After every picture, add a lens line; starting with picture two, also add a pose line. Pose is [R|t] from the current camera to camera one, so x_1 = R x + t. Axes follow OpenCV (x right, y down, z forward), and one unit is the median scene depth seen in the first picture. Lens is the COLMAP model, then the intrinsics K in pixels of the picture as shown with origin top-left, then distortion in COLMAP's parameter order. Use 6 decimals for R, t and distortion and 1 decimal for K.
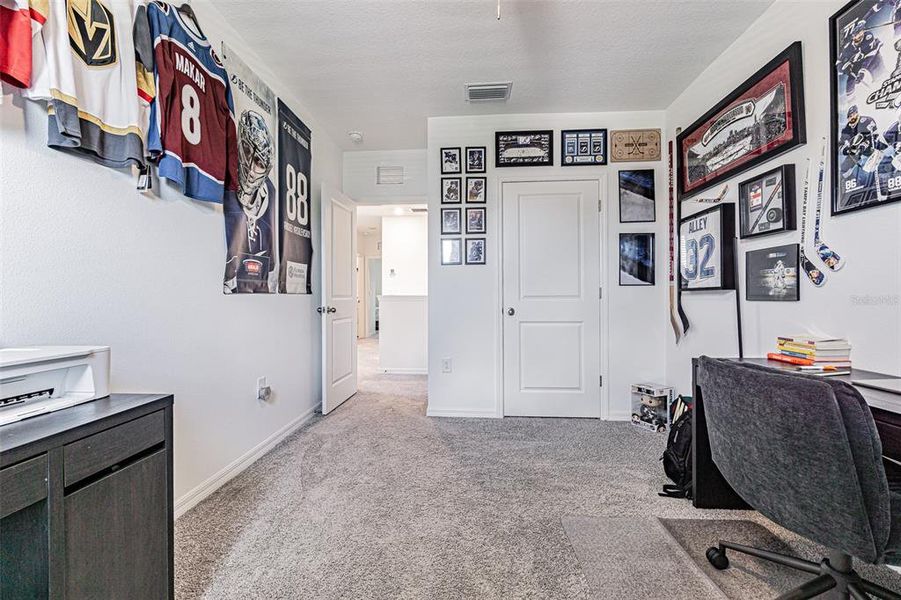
lens RADIAL K [[395.6, 0, 450.5], [0, 395.6, 300.0], [0, 0, 1]] dist [-0.001986, -0.000216]
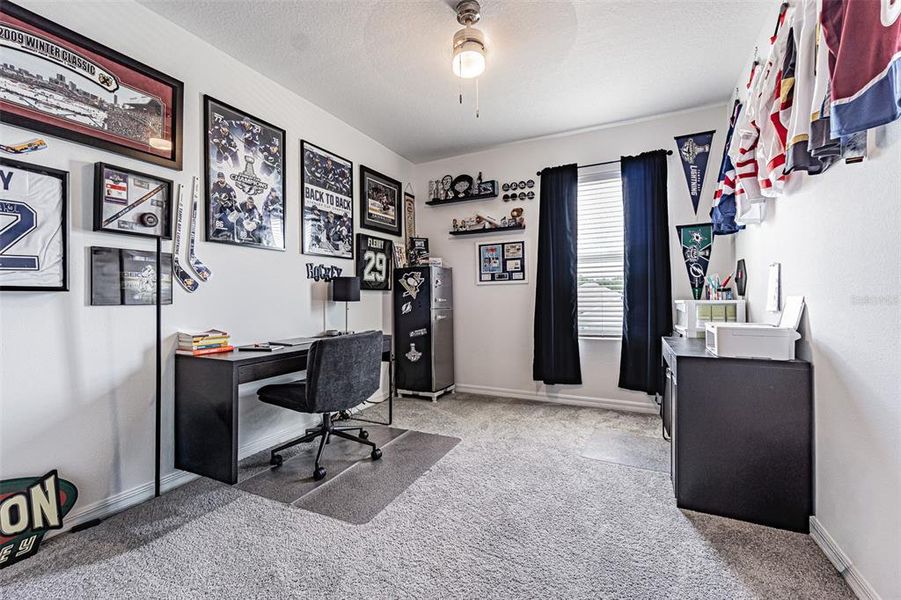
lens RADIAL K [[395.6, 0, 450.5], [0, 395.6, 300.0], [0, 0, 1]] dist [-0.001986, -0.000216]
pose [[-0.922663, 0.012504, 0.385404, -0.315723], [0.015194, 0.999877, 0.003934, -0.002481], [-0.385307, 0.009486, -0.922740, 1.866739]]
